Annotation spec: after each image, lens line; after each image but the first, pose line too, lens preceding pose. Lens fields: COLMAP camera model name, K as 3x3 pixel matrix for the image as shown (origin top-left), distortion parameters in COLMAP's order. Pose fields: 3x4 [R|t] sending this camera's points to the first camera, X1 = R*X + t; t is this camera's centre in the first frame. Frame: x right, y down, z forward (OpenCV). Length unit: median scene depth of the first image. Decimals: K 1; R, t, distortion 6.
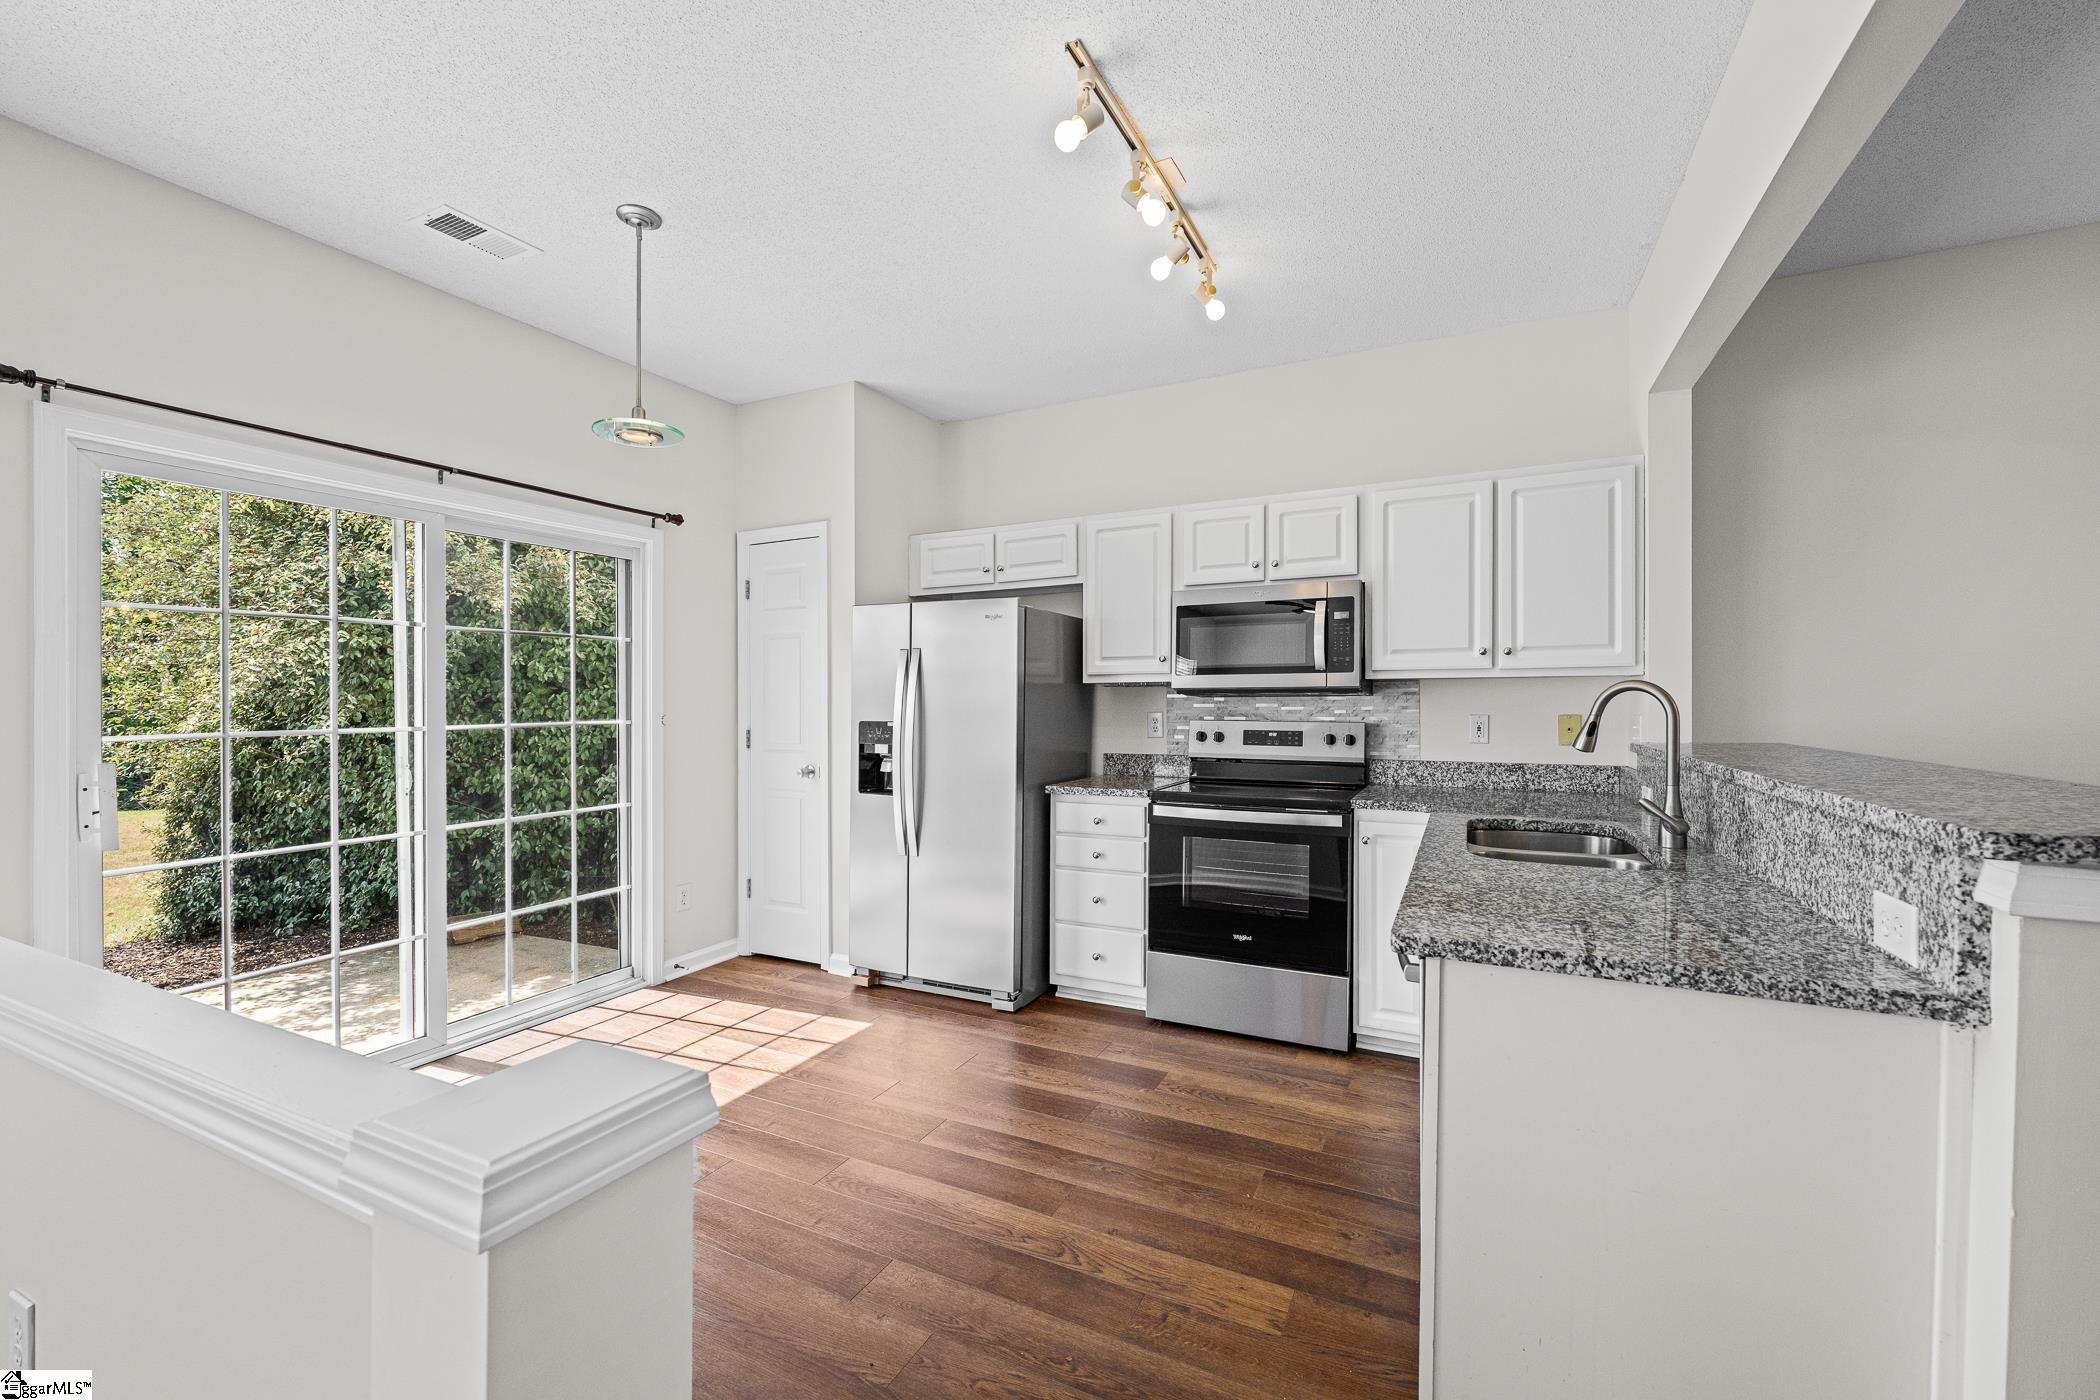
lens RADIAL K [[868.1, 0, 1001.4], [0, 868.1, 706.6], [0, 0, 1]] dist [-0.004936, 0.000463]
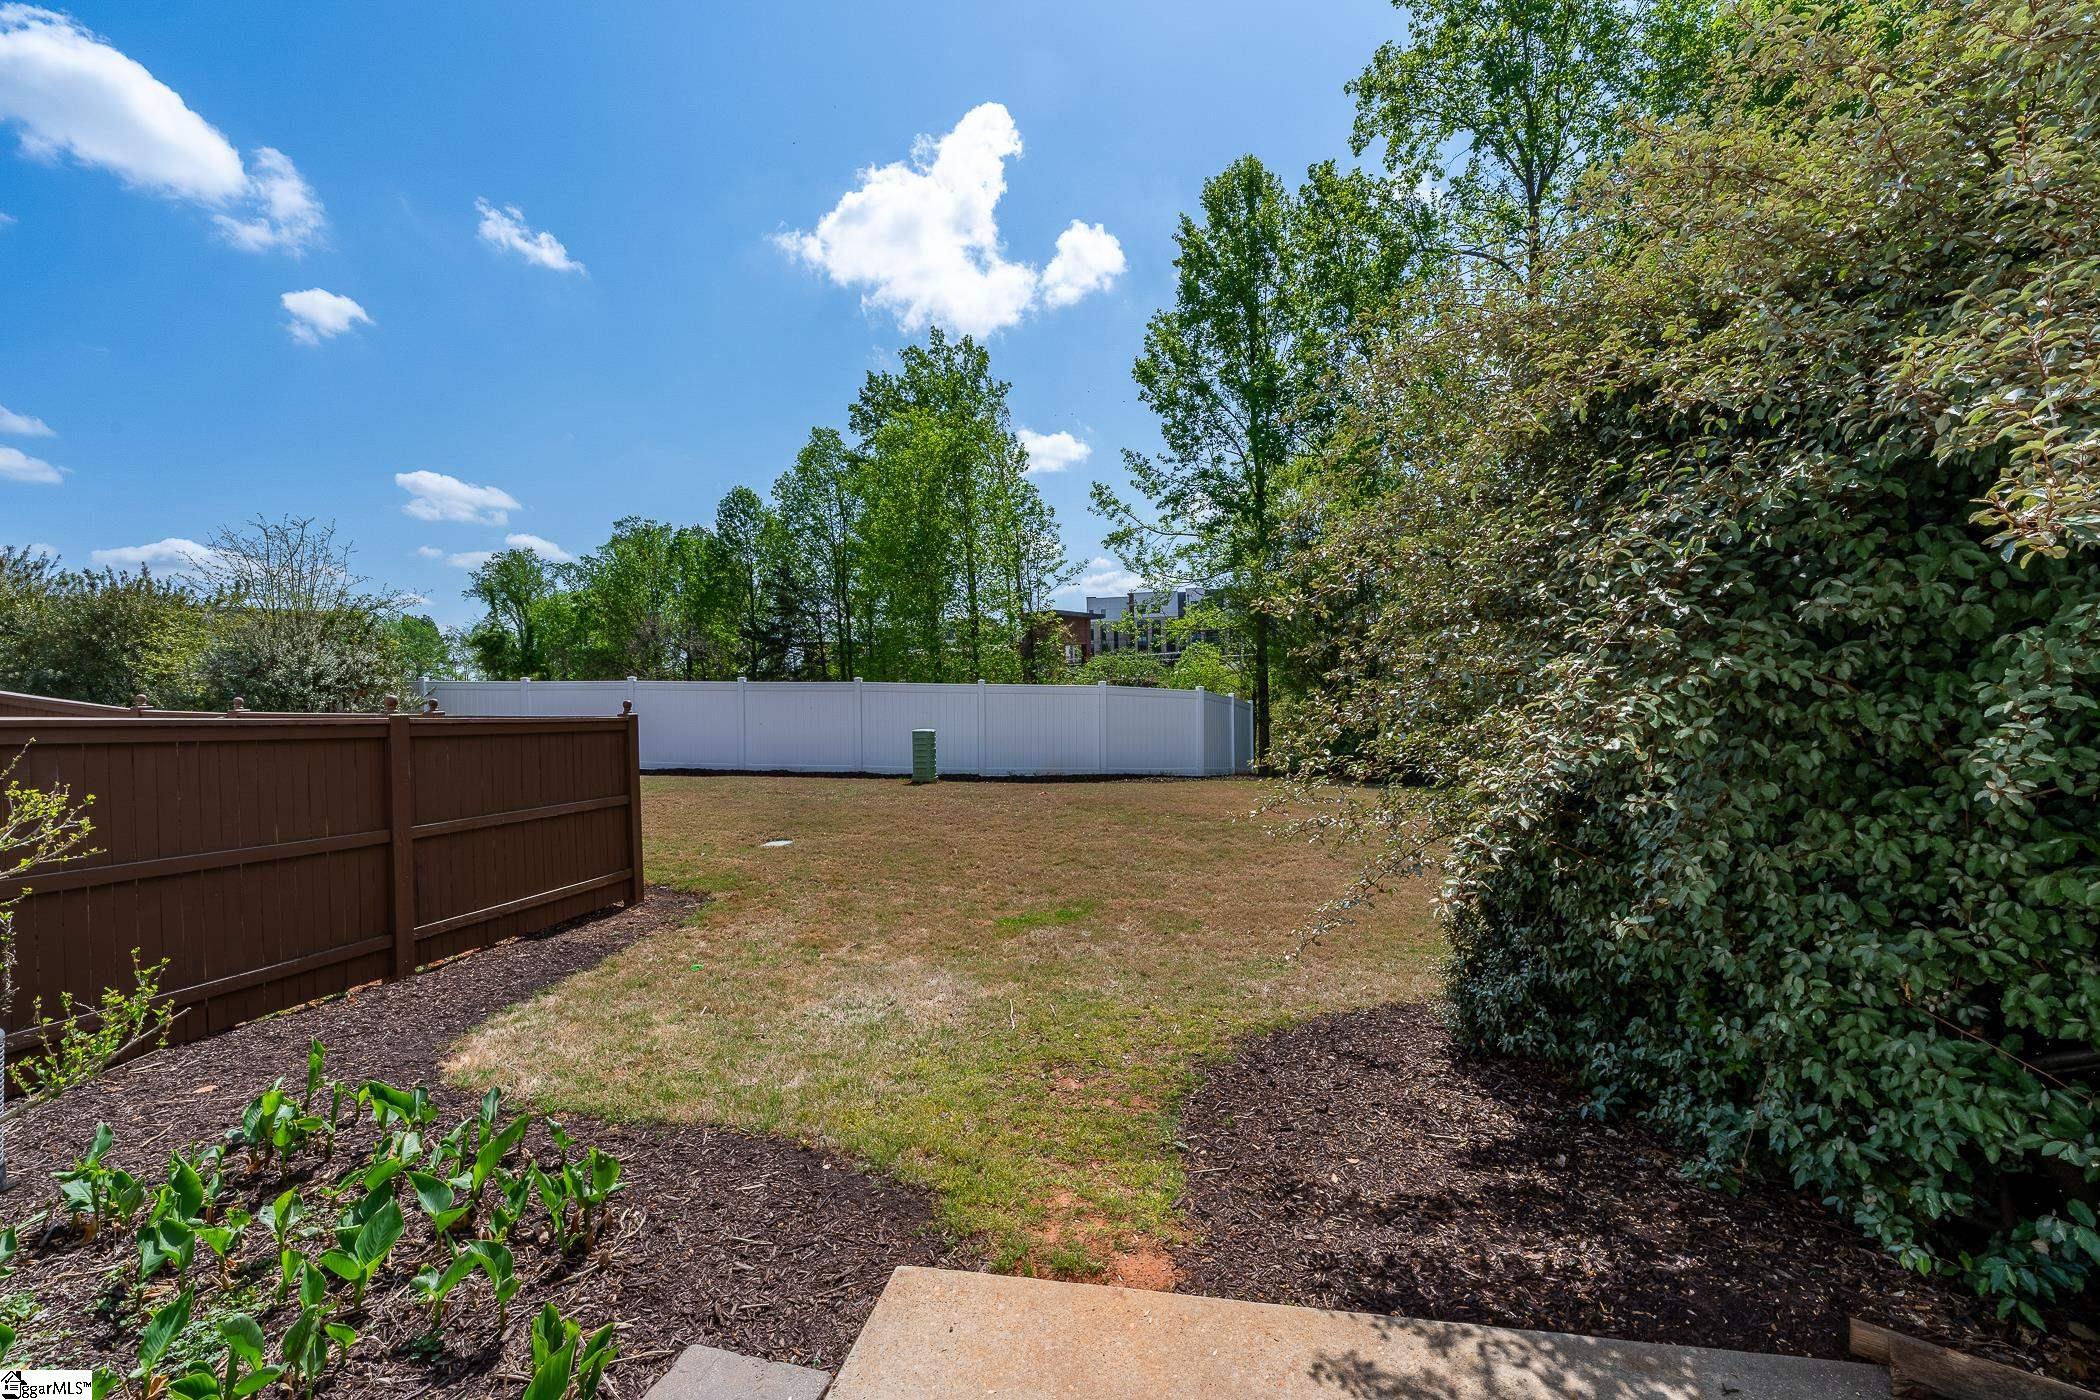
lens RADIAL K [[868.1, 0, 1053.8], [0, 868.1, 701.1], [0, 0, 1]] dist [-0.004936, 0.000463]
pose [[0.331853, 0.010783, -0.943269, -0.462479], [-0.000479, 0.999936, 0.011262, -0.068895], [0.943331, -0.003285, 0.331837, 0.533344]]
